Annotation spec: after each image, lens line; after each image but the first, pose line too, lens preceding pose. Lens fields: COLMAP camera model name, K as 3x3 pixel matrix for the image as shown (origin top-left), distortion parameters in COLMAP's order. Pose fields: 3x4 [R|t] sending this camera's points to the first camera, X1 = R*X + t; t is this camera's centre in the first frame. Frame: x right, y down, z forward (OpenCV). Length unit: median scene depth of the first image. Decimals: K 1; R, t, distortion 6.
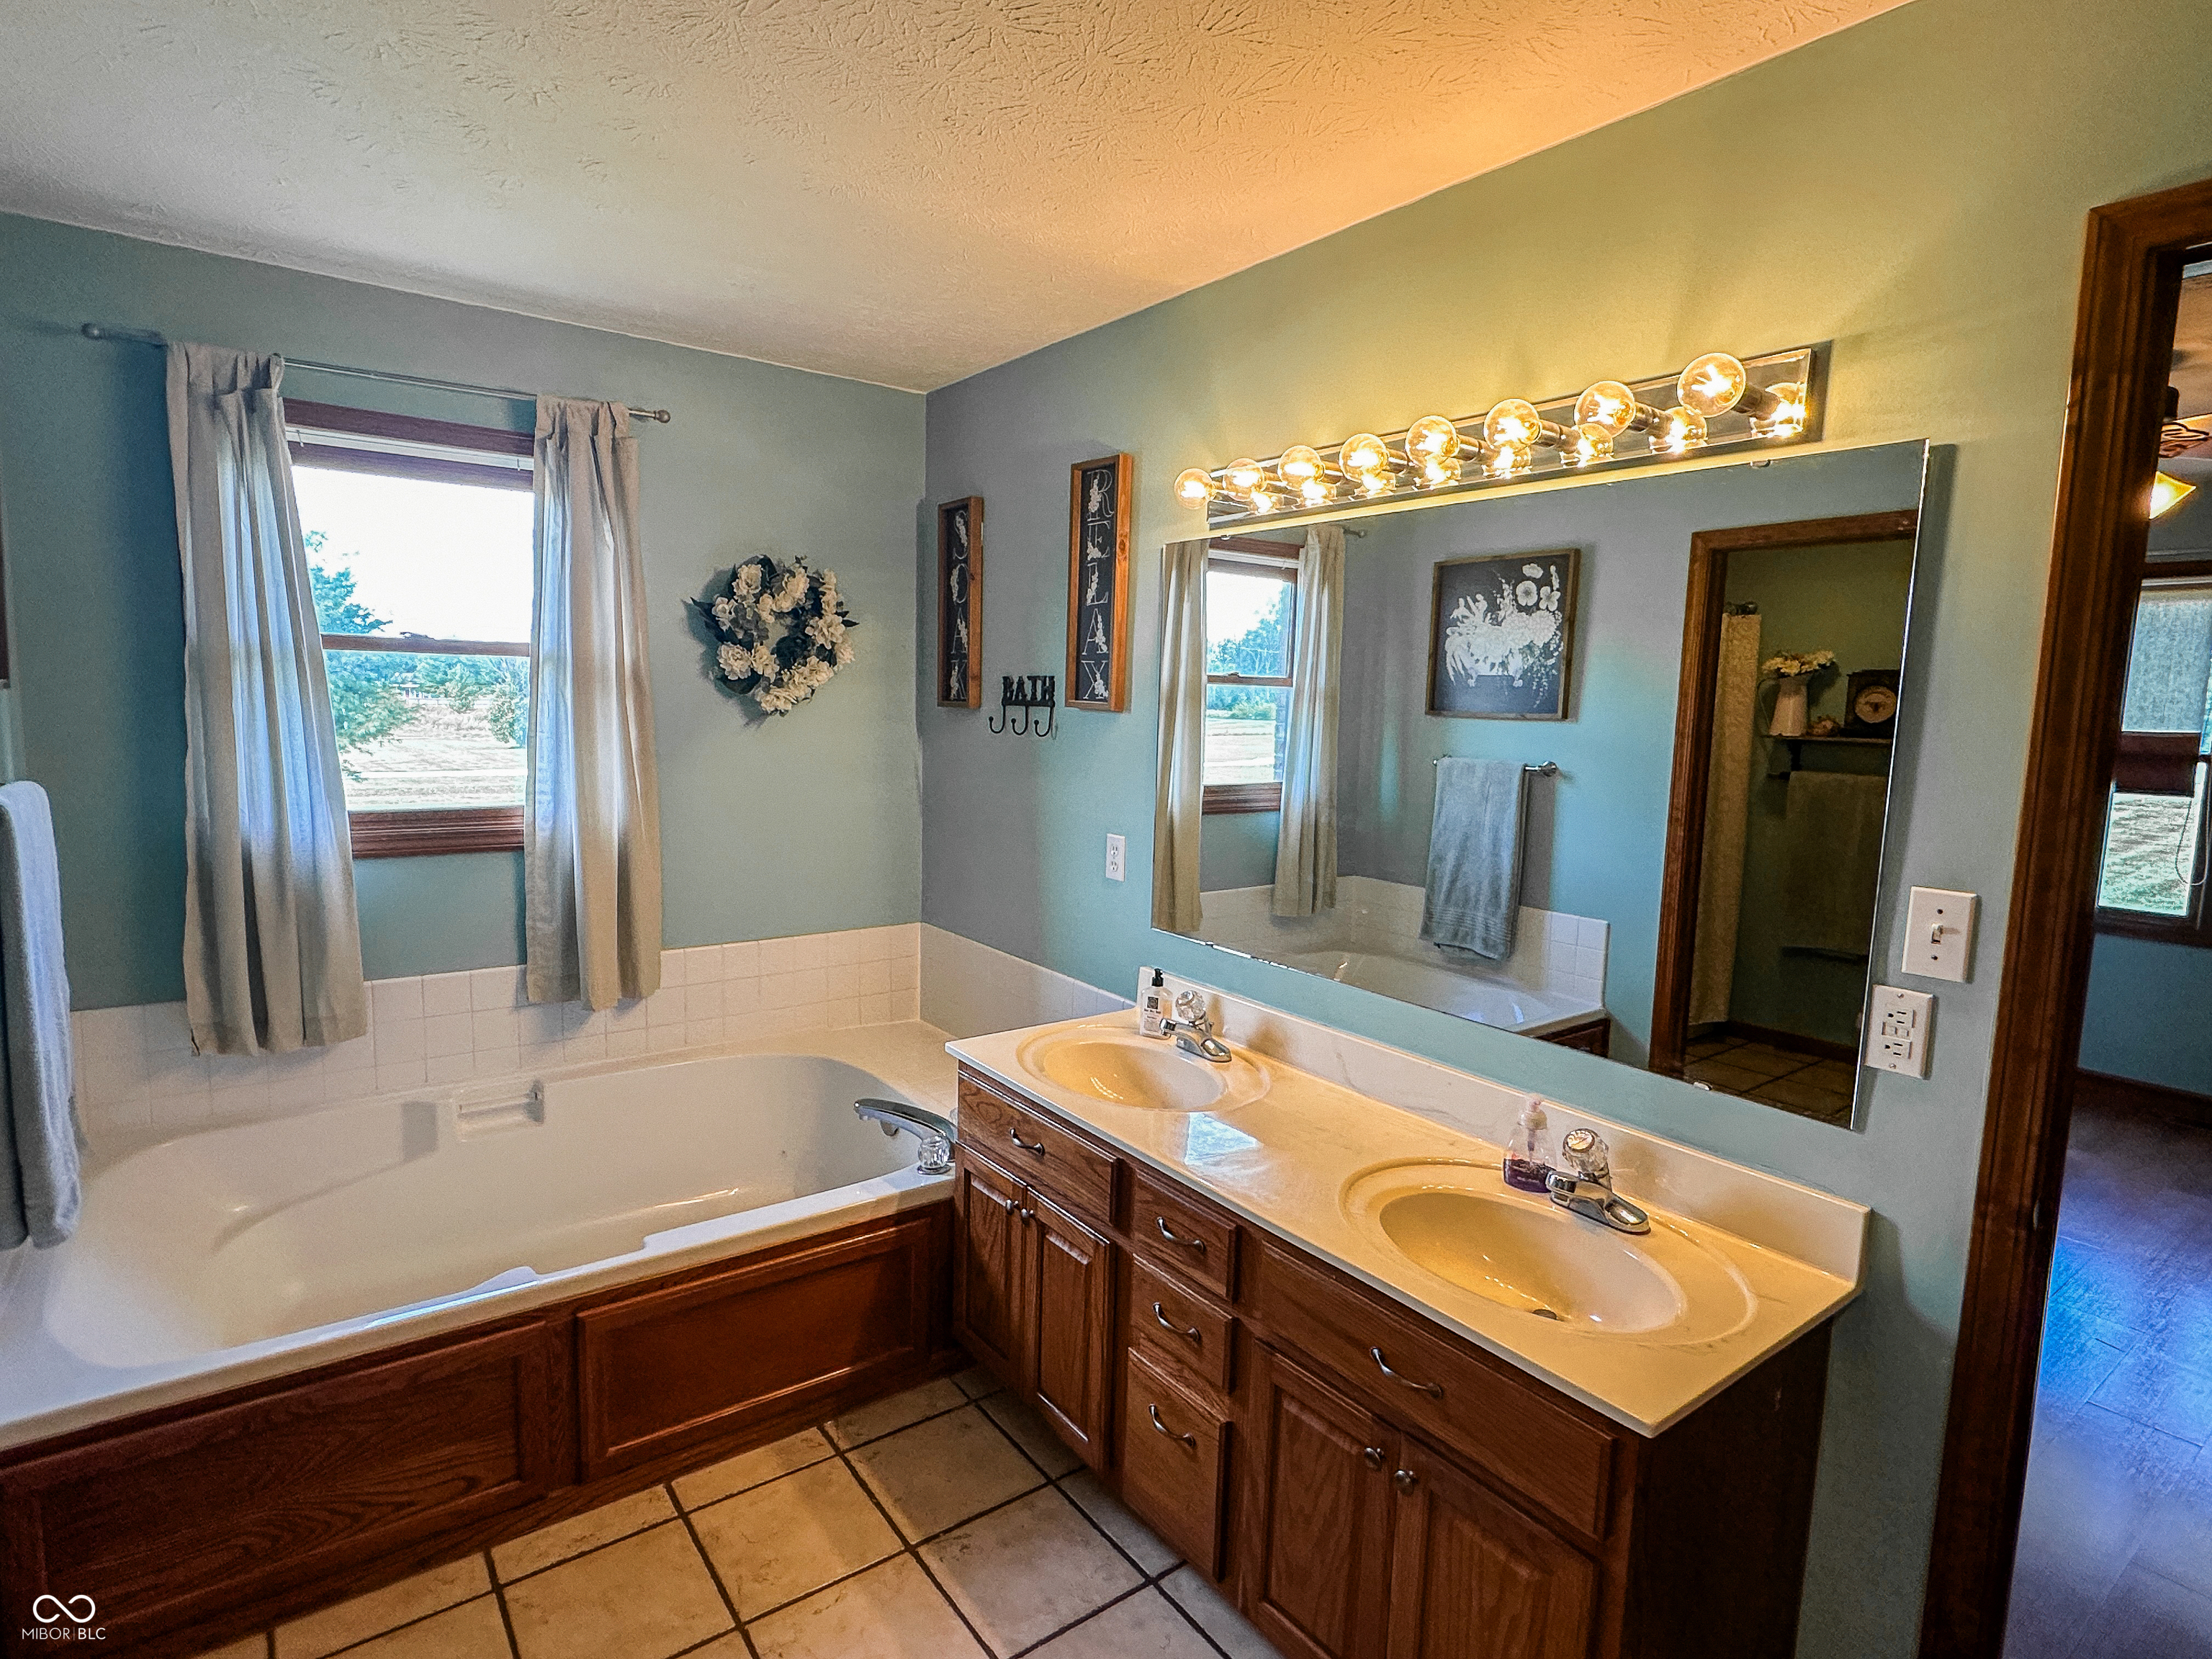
lens RADIAL K [[1132.4, 0, 1106.0], [0, 1132.4, 829.5], [0, 0, 1]] dist [0.003857, 0.000247]
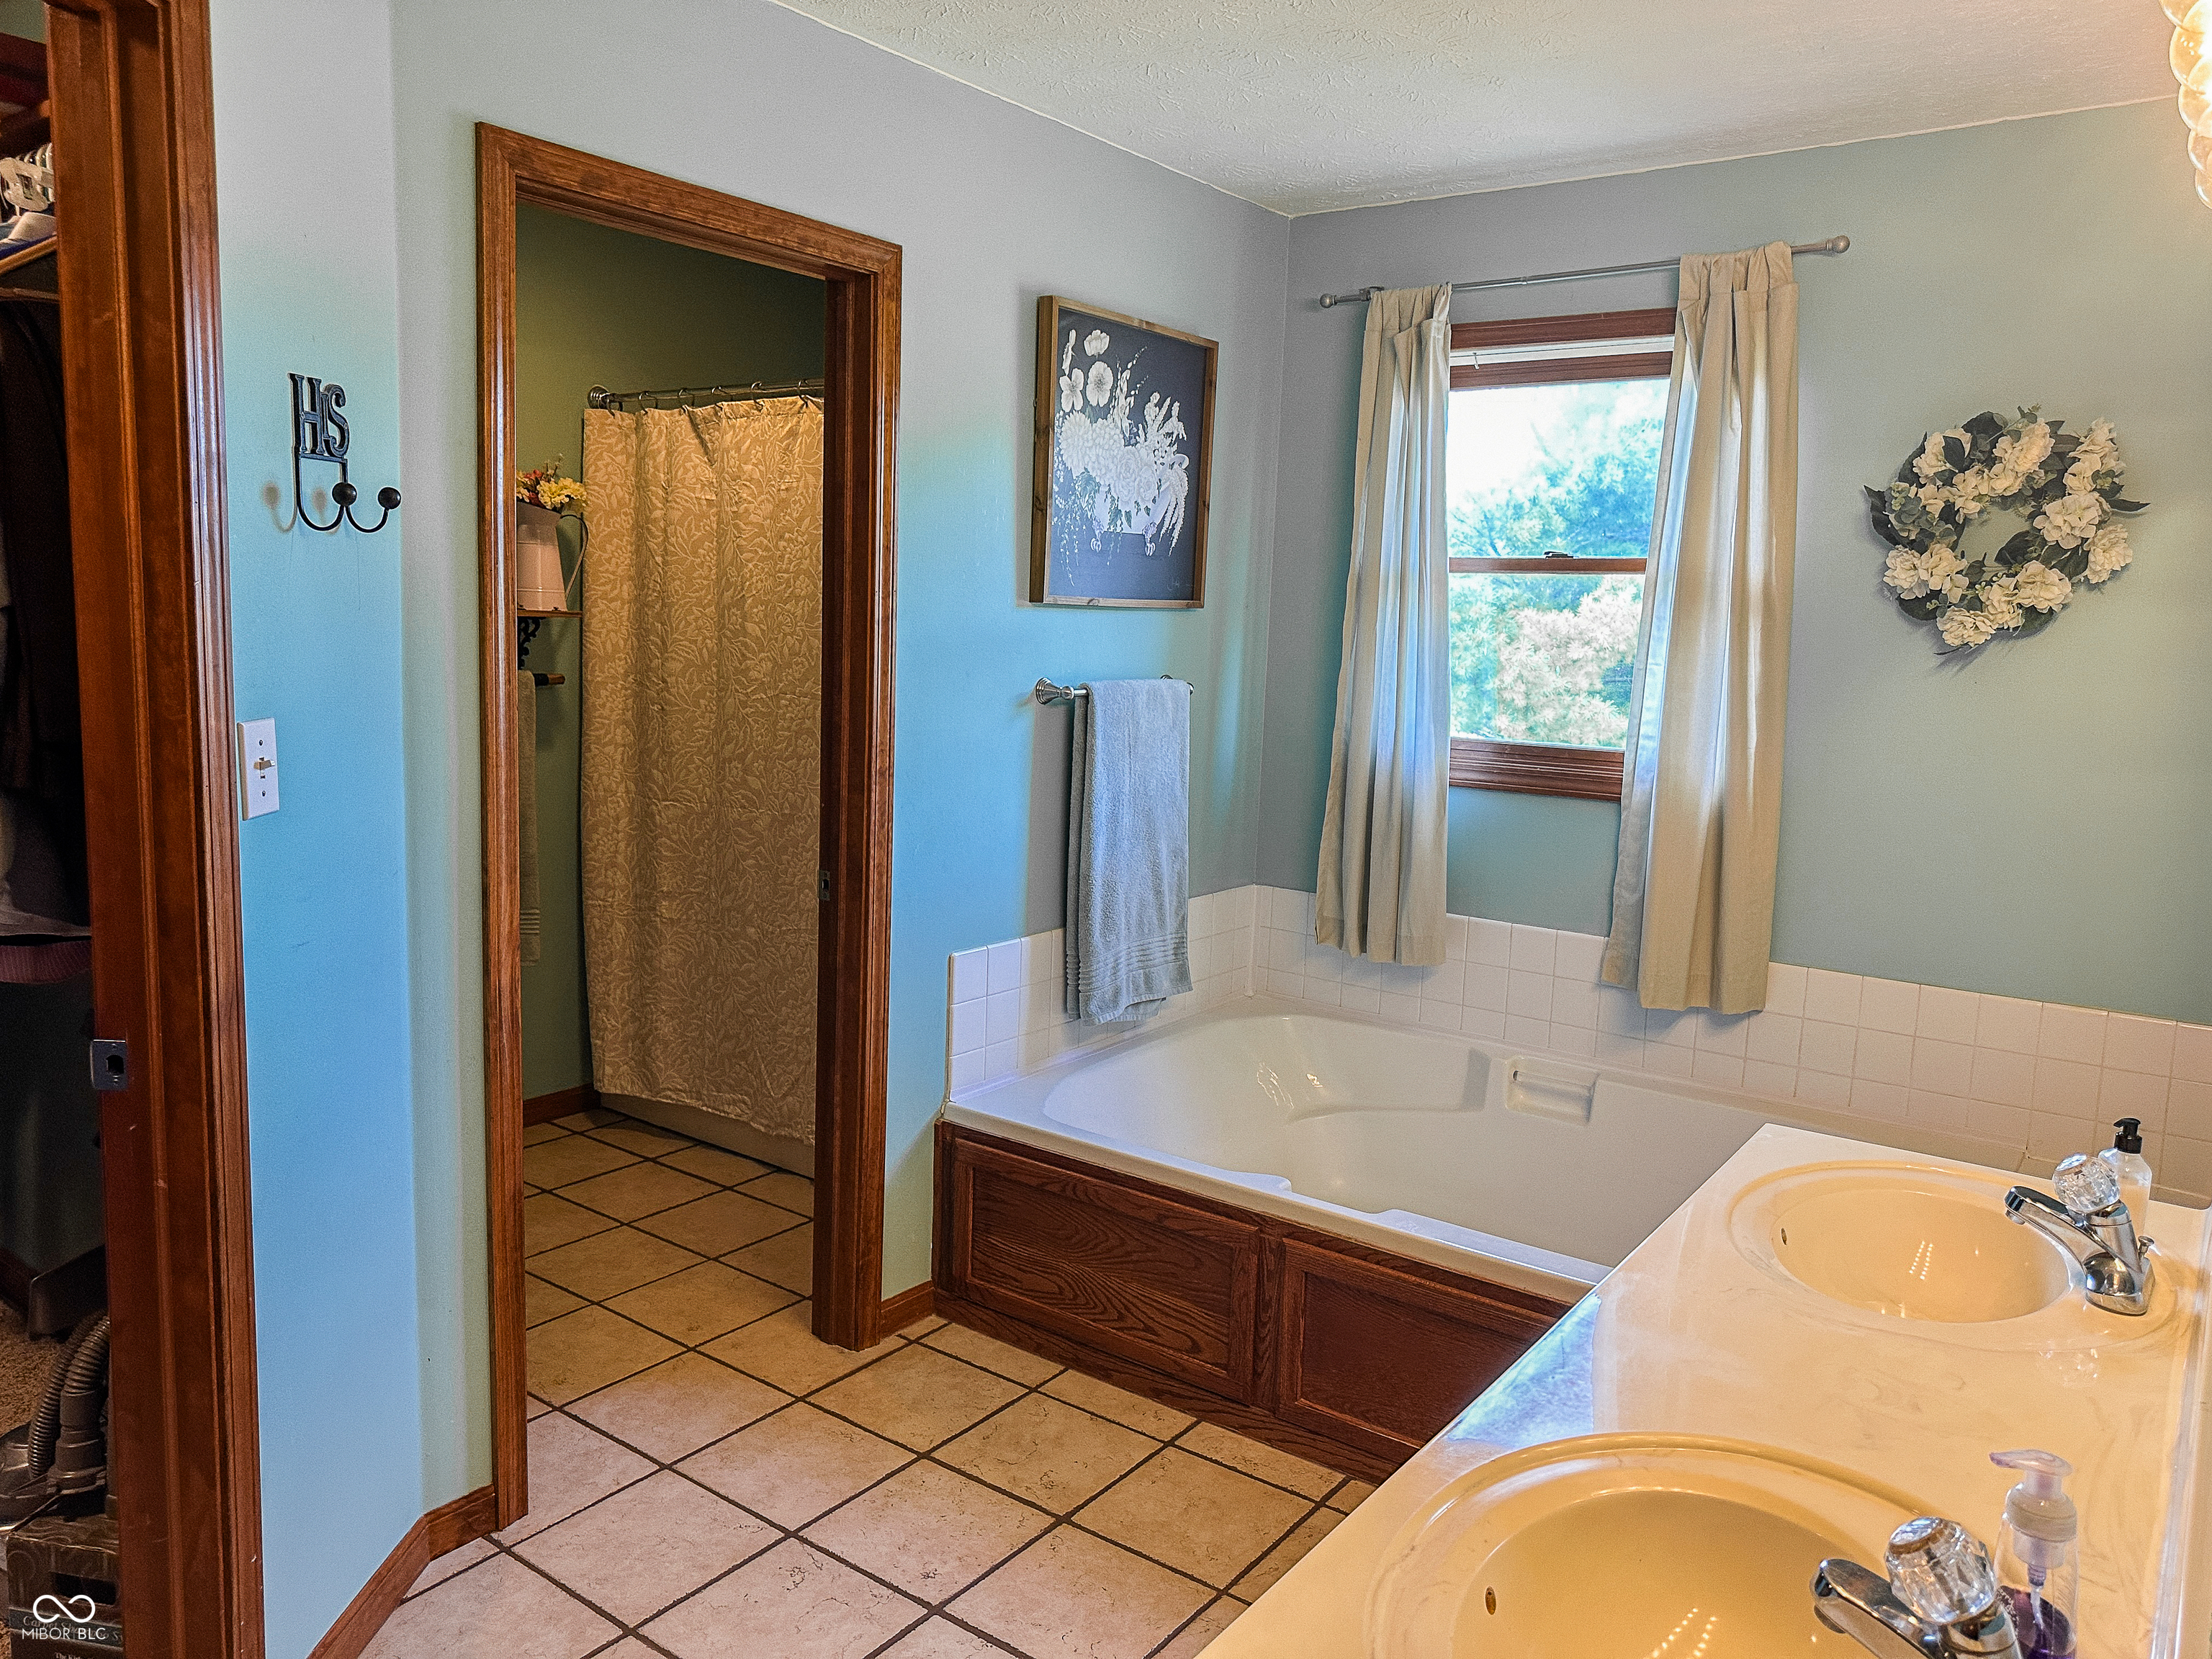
lens RADIAL K [[1591.4, 0, 1068.6], [0, 1591.4, 810.3], [0, 0, 1]] dist [0.003051, 0.000387]
pose [[0.277858, 0.110092, -0.954293, 0.515804], [-0.129460, 0.988640, 0.076360, -0.014220], [0.951859, 0.102326, 0.288954, 0.266722]]
